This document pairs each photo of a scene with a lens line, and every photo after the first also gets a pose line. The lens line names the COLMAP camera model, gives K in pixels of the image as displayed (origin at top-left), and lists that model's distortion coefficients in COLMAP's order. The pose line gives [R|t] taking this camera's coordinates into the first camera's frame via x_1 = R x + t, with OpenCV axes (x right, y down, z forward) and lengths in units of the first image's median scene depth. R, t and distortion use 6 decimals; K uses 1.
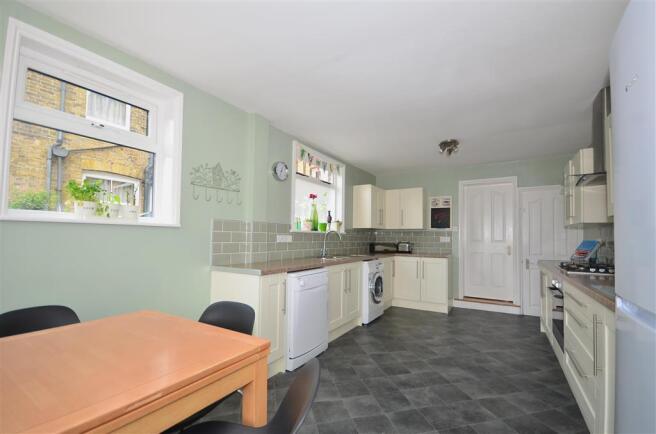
lens RADIAL K [[286.1, 0, 336.5], [0, 286.1, 230.4], [0, 0, 1]] dist [0.000080, -0.000499]
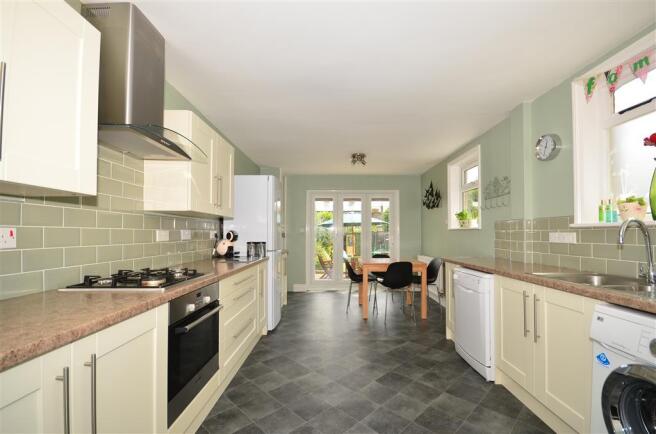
lens RADIAL K [[286.1, 0, 336.5], [0, 286.1, 230.4], [0, 0, 1]] dist [0.000080, -0.000499]
pose [[-0.857294, -0.015253, -0.514601, 0.746303], [0.004072, 0.999329, -0.036404, 0.040221], [0.514811, -0.033305, -0.856656, 1.526976]]
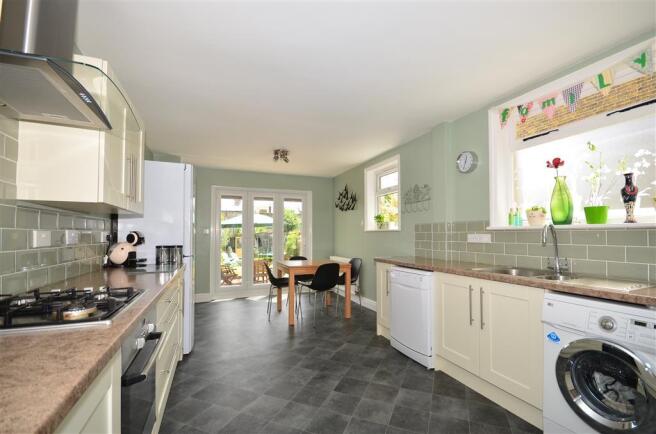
lens RADIAL K [[286.1, 0, 336.5], [0, 286.1, 230.4], [0, 0, 1]] dist [0.000080, -0.000499]
pose [[-0.594603, -0.021148, -0.803741, 0.849819], [0.014568, 0.999207, -0.037068, 0.036148], [0.803888, -0.033750, -0.593823, 1.351680]]
